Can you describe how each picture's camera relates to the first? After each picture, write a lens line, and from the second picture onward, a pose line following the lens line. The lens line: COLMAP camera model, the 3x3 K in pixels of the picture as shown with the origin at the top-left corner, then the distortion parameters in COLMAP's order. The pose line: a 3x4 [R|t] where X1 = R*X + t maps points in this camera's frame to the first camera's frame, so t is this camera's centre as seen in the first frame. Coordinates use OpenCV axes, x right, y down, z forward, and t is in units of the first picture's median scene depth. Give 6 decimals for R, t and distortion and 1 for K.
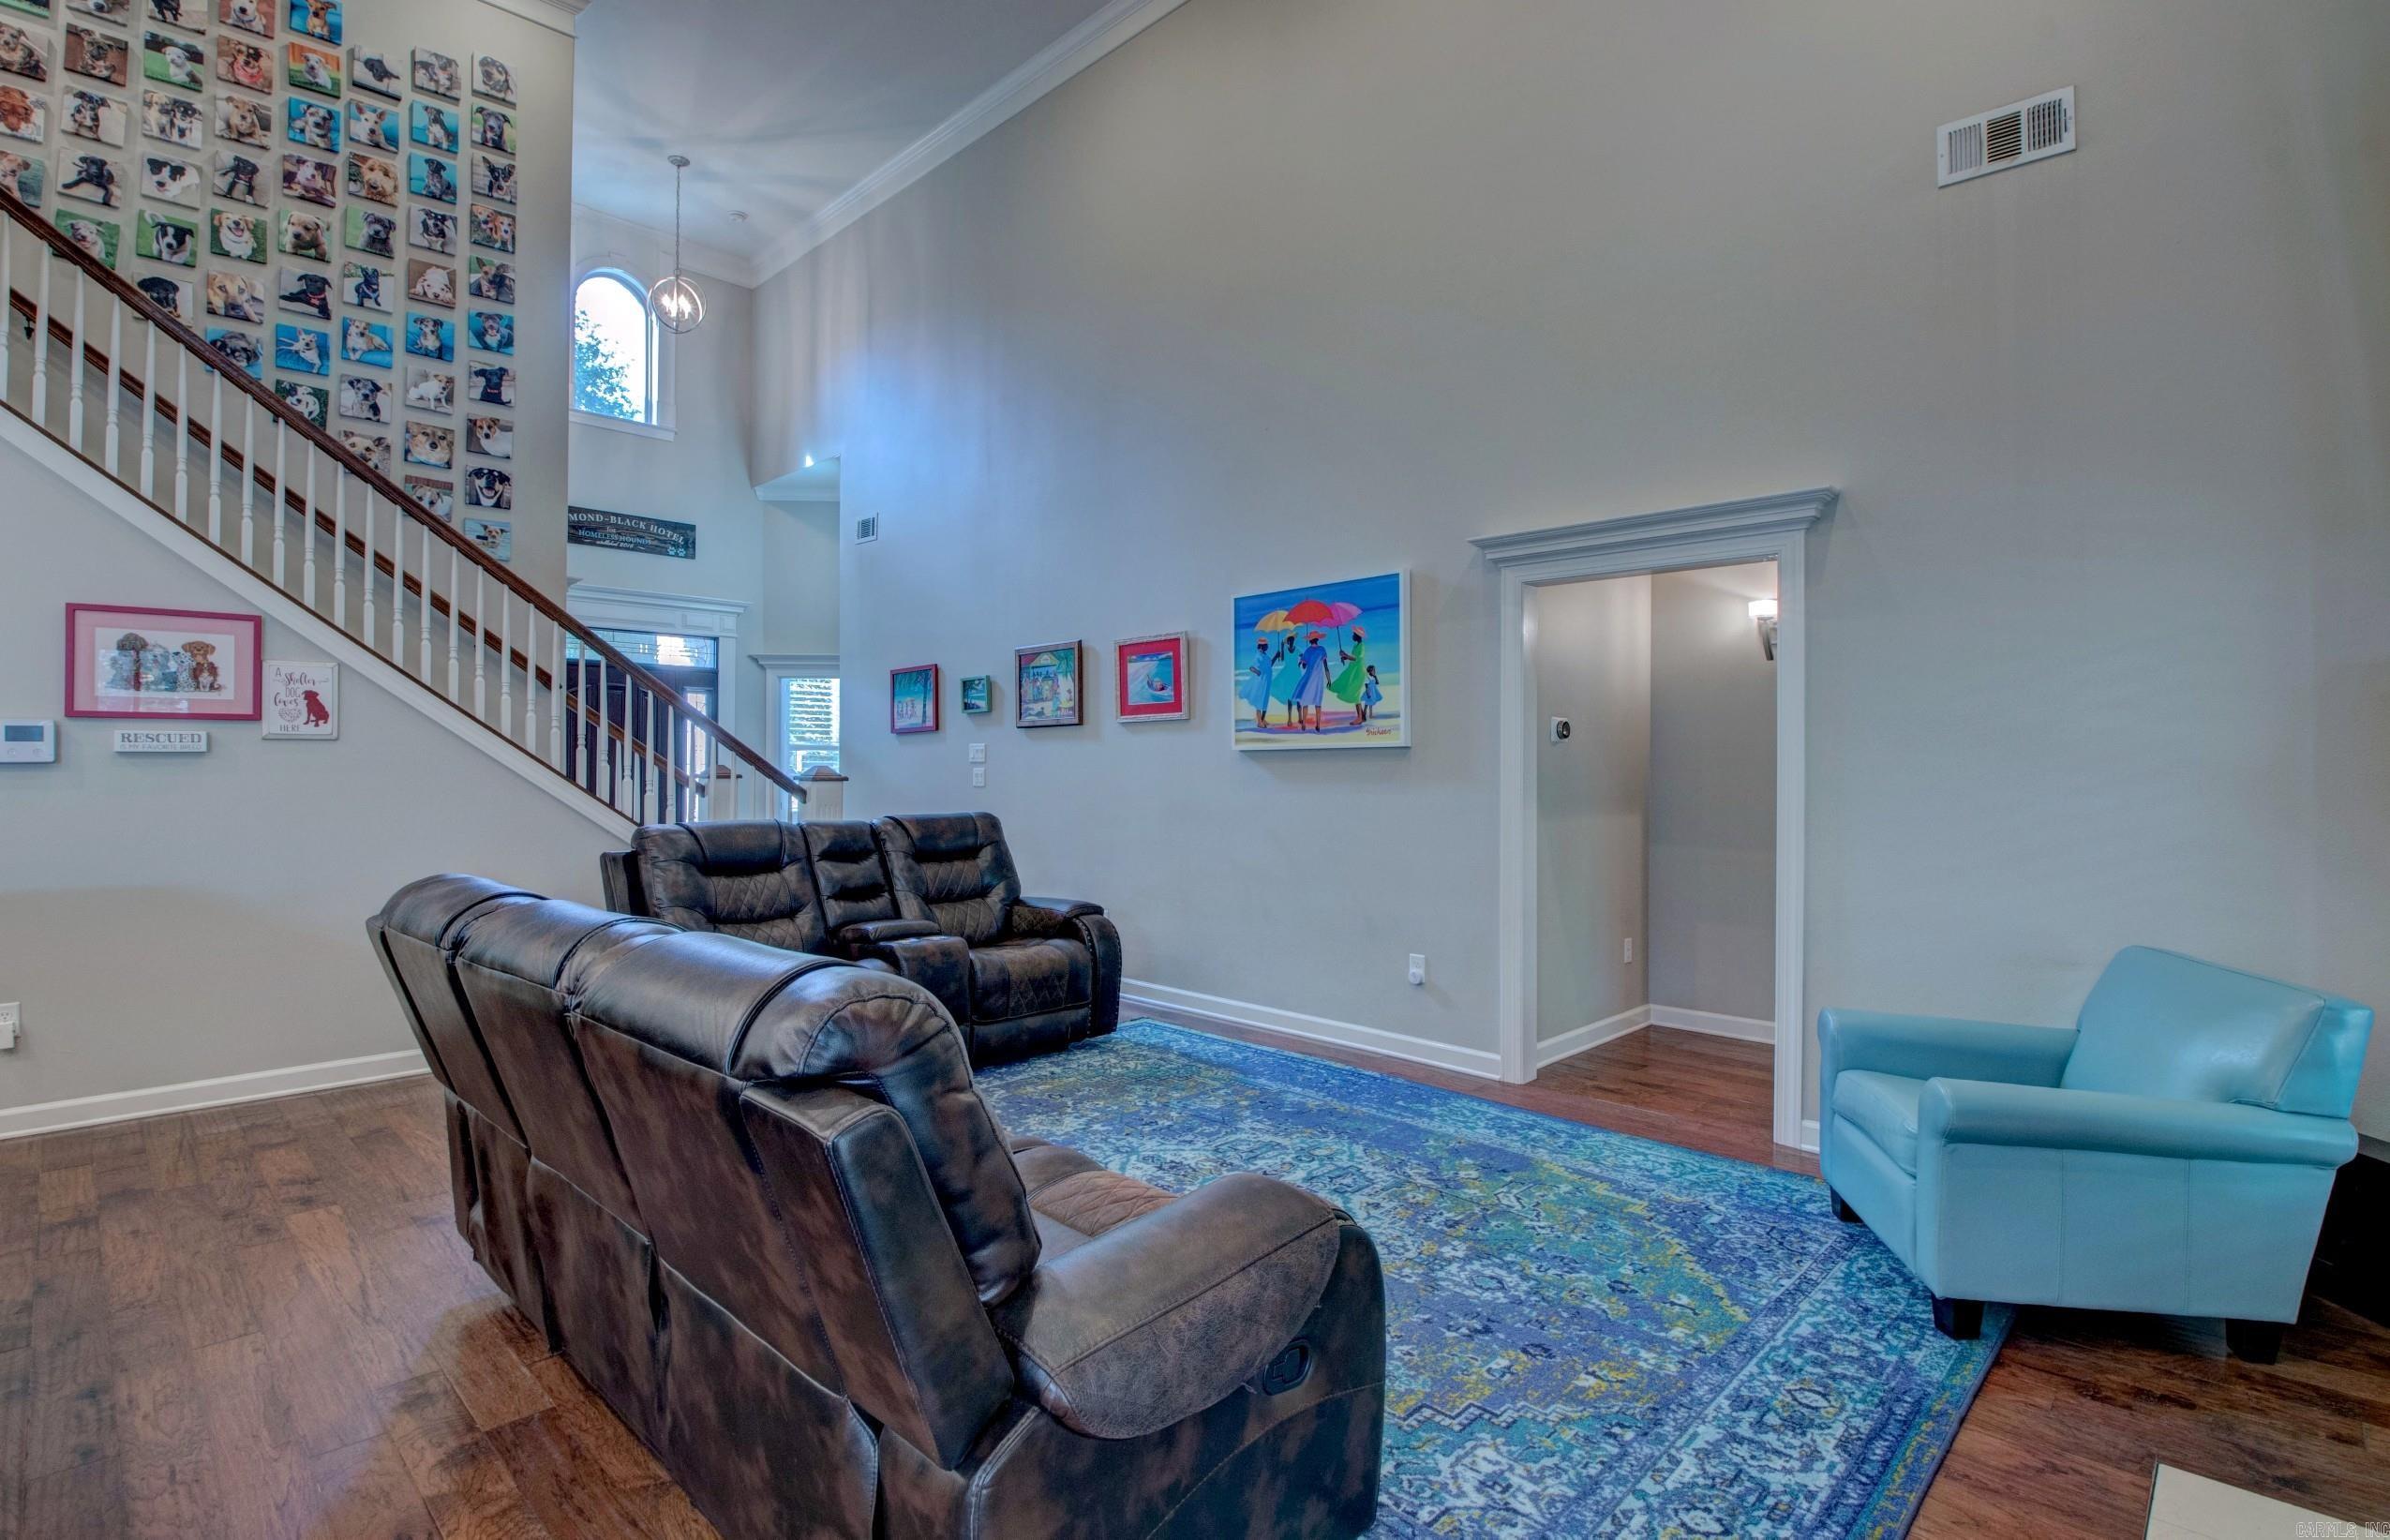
lens RADIAL K [[1123.2, 0, 1187.0], [0, 1123.2, 753.7], [0, 0, 1]] dist [0.019560, -0.027555]
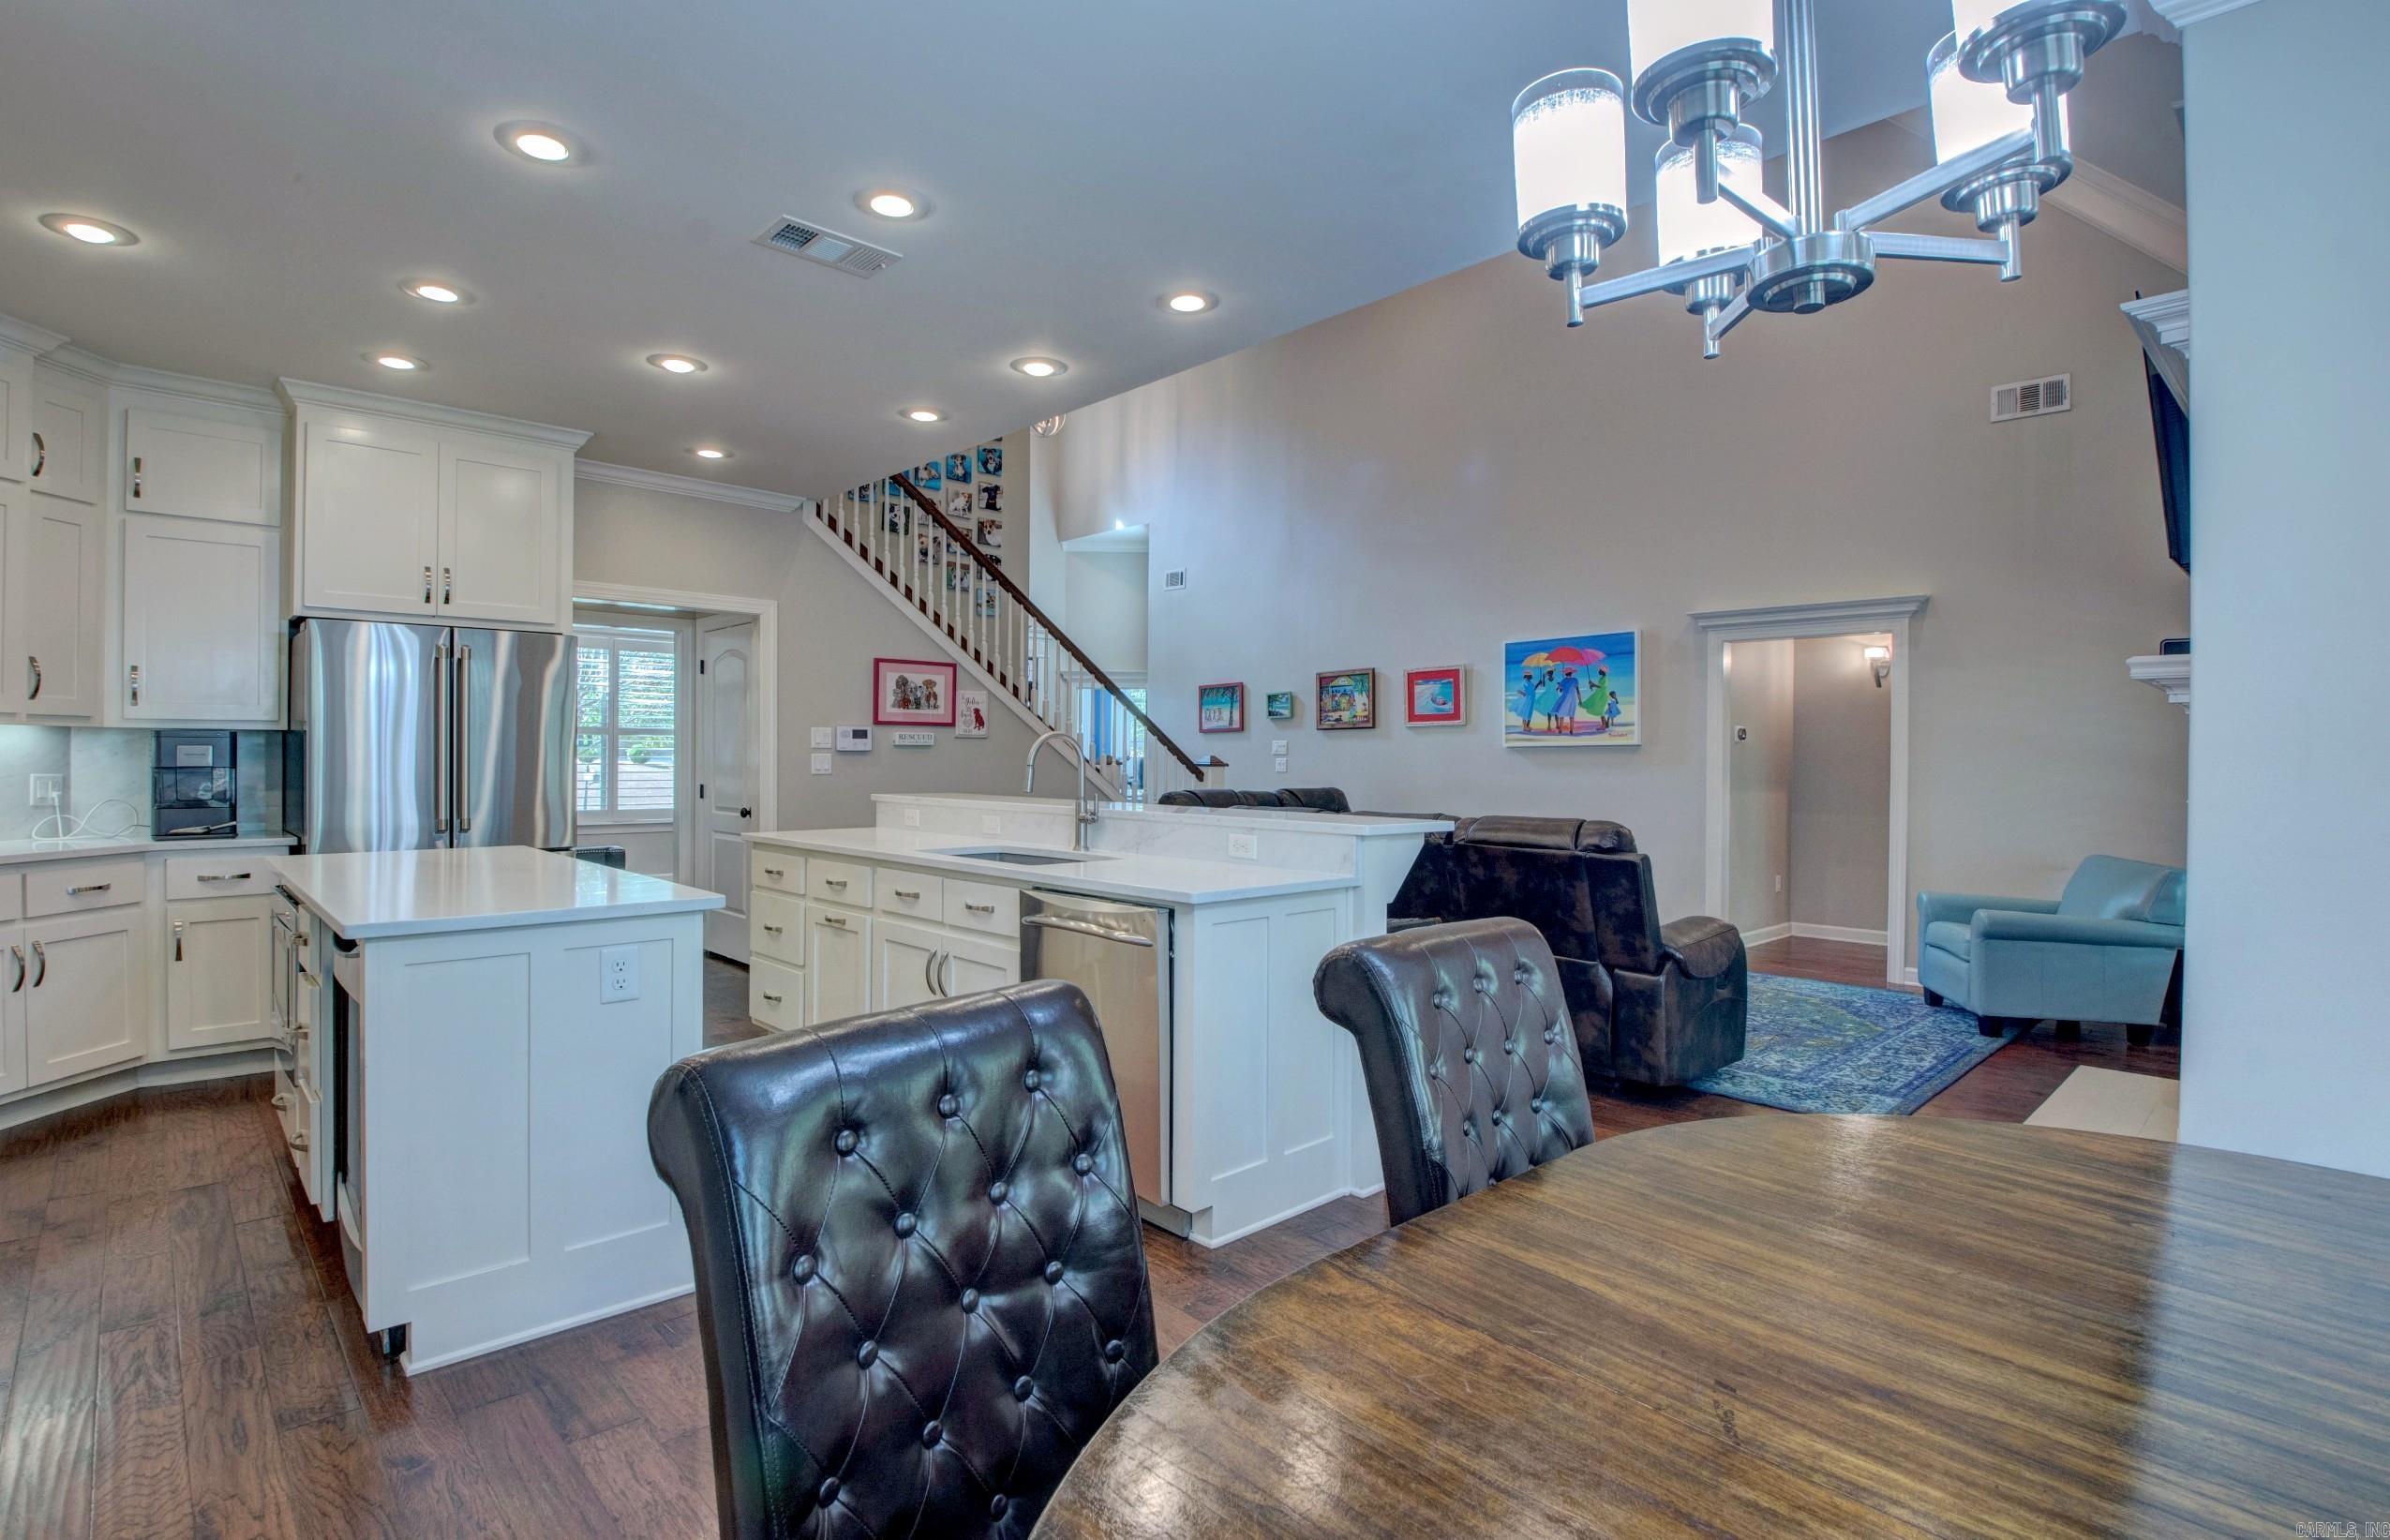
lens RADIAL K [[1132.1, 0, 1185.8], [0, 1132.1, 757.0], [0, 0, 1]] dist [0.002327, -0.019006]
pose [[0.999018, 0.004780, -0.044043, -0.346397], [-0.004464, 0.999964, 0.007277, 0.001610], [0.044076, -0.007073, 0.999003, -0.557748]]
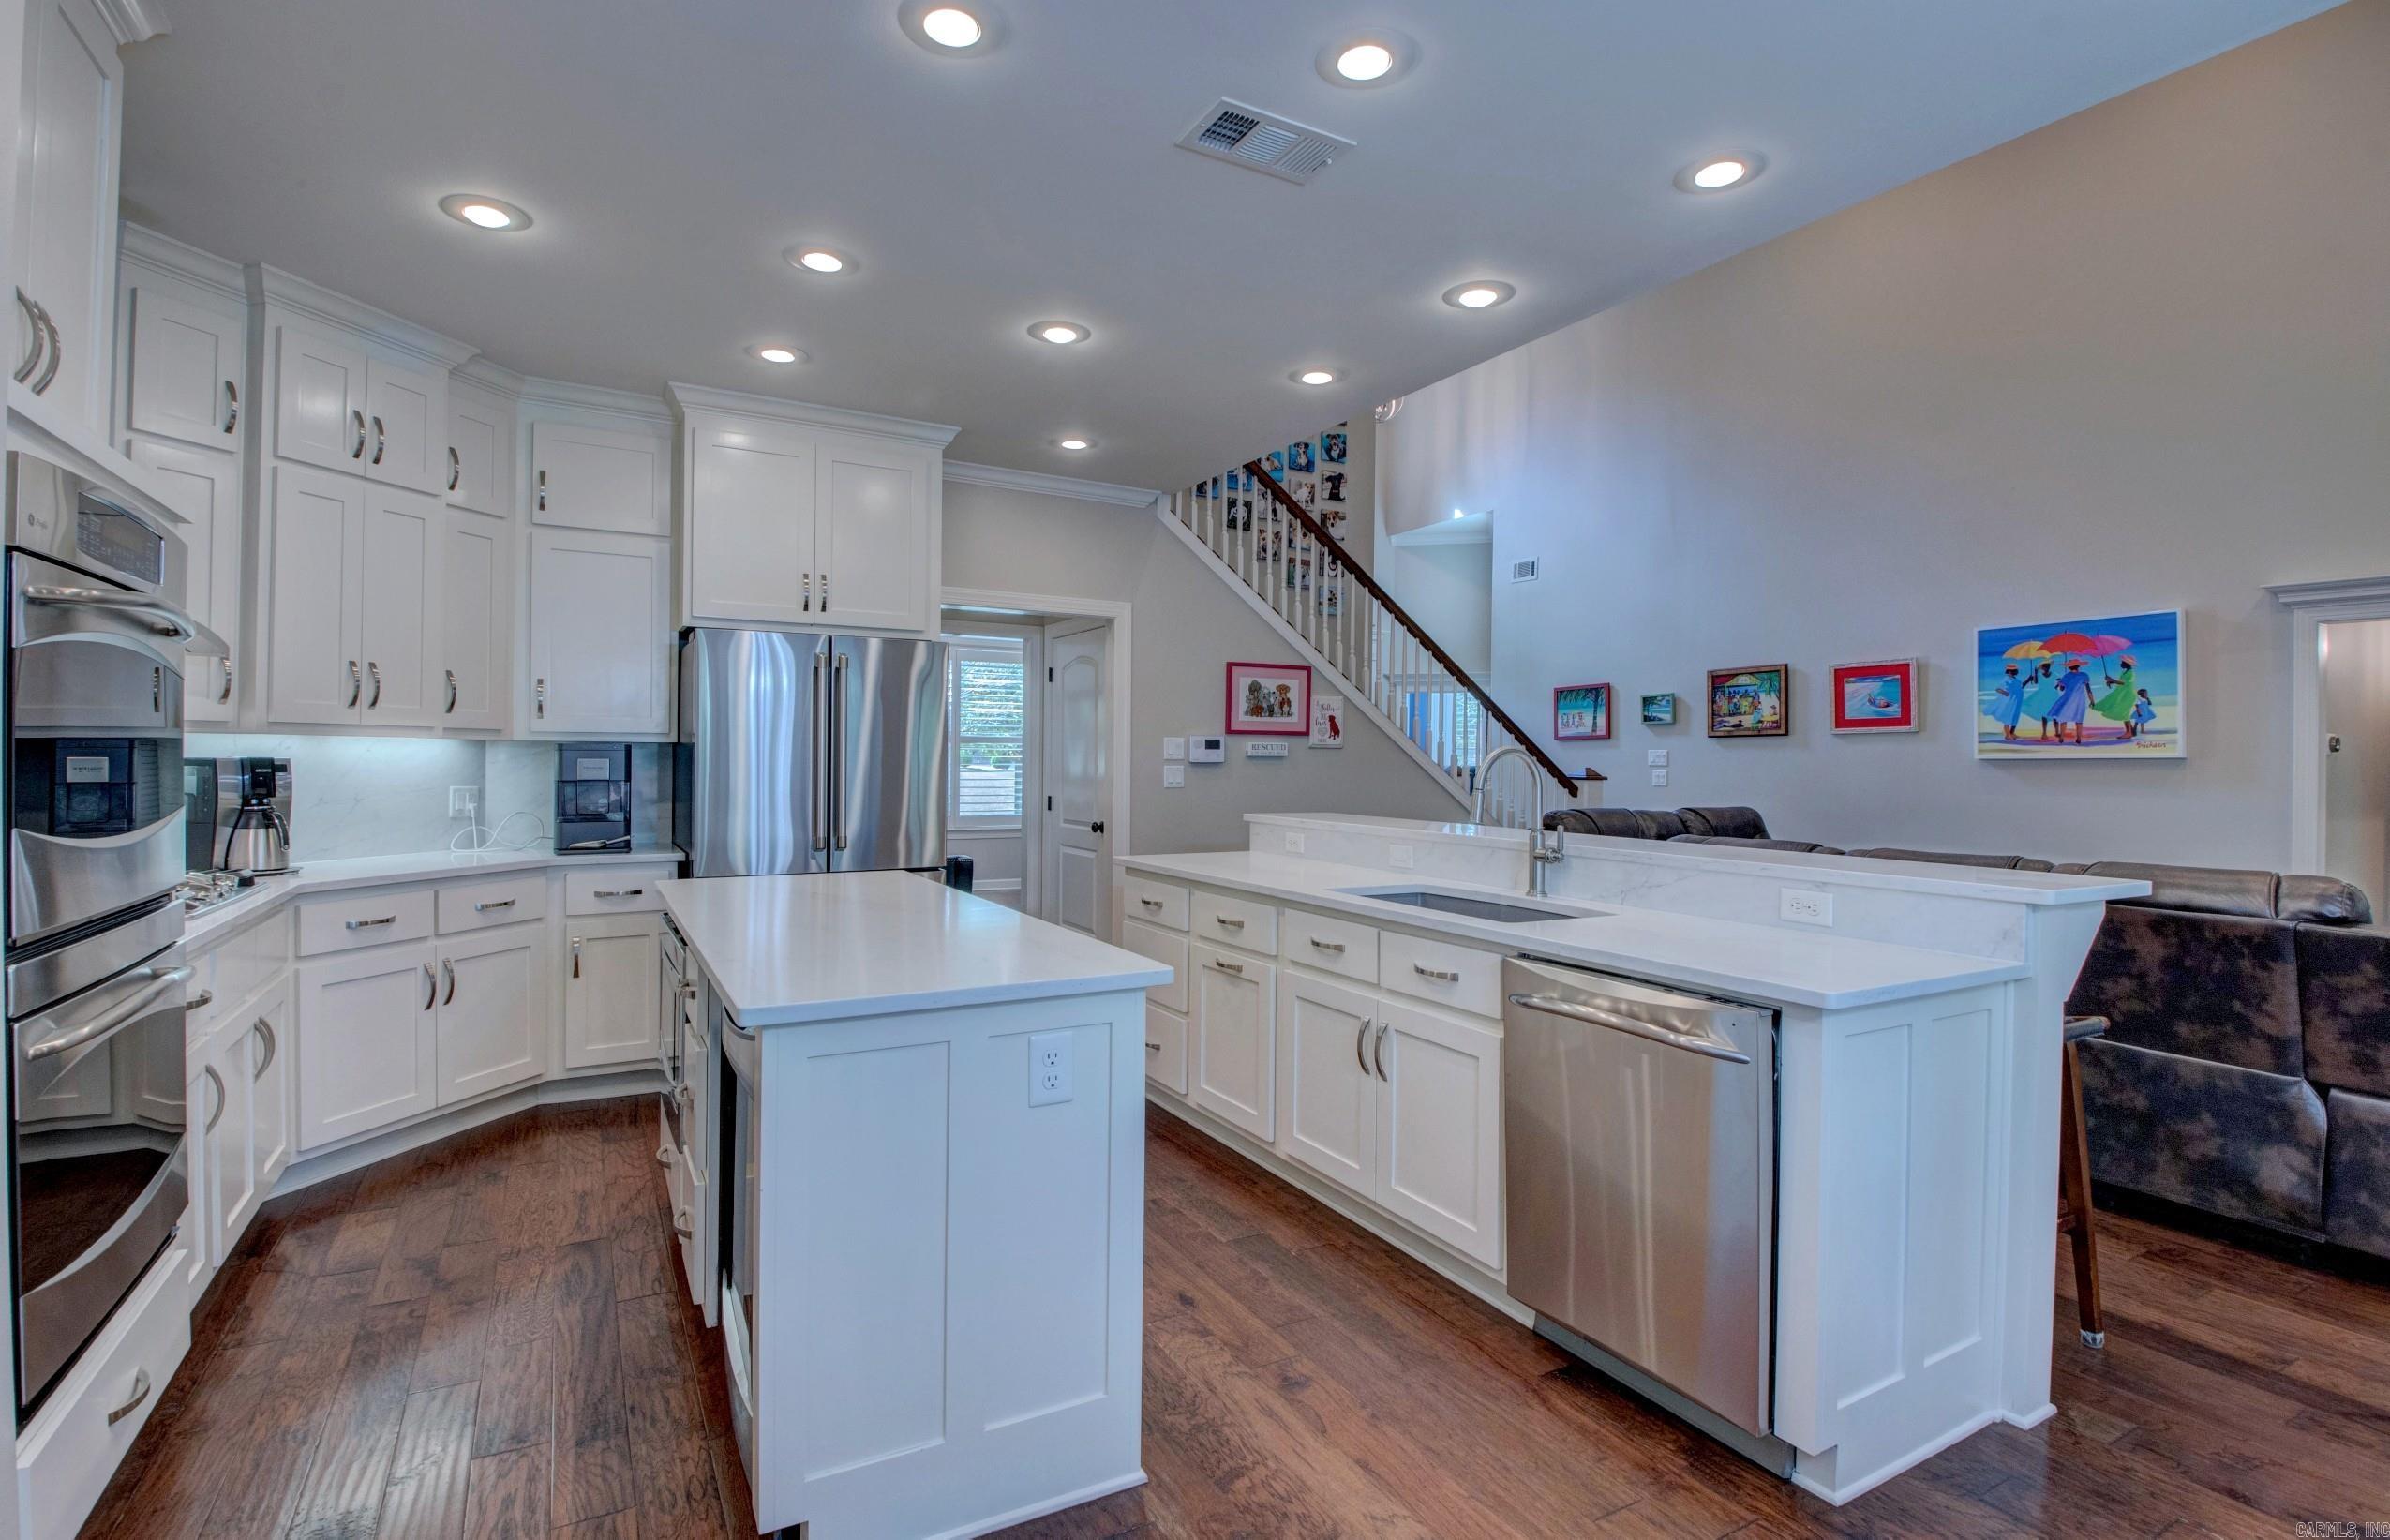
lens RADIAL K [[1125.6, 0, 1181.6], [0, 1125.6, 755.3], [0, 0, 1]] dist [0.024597, -0.041264]
pose [[0.956130, 0.007712, -0.292842, -0.460298], [-0.006857, 0.999969, 0.003947, -0.006353], [0.292863, -0.001765, 0.956153, -0.427520]]
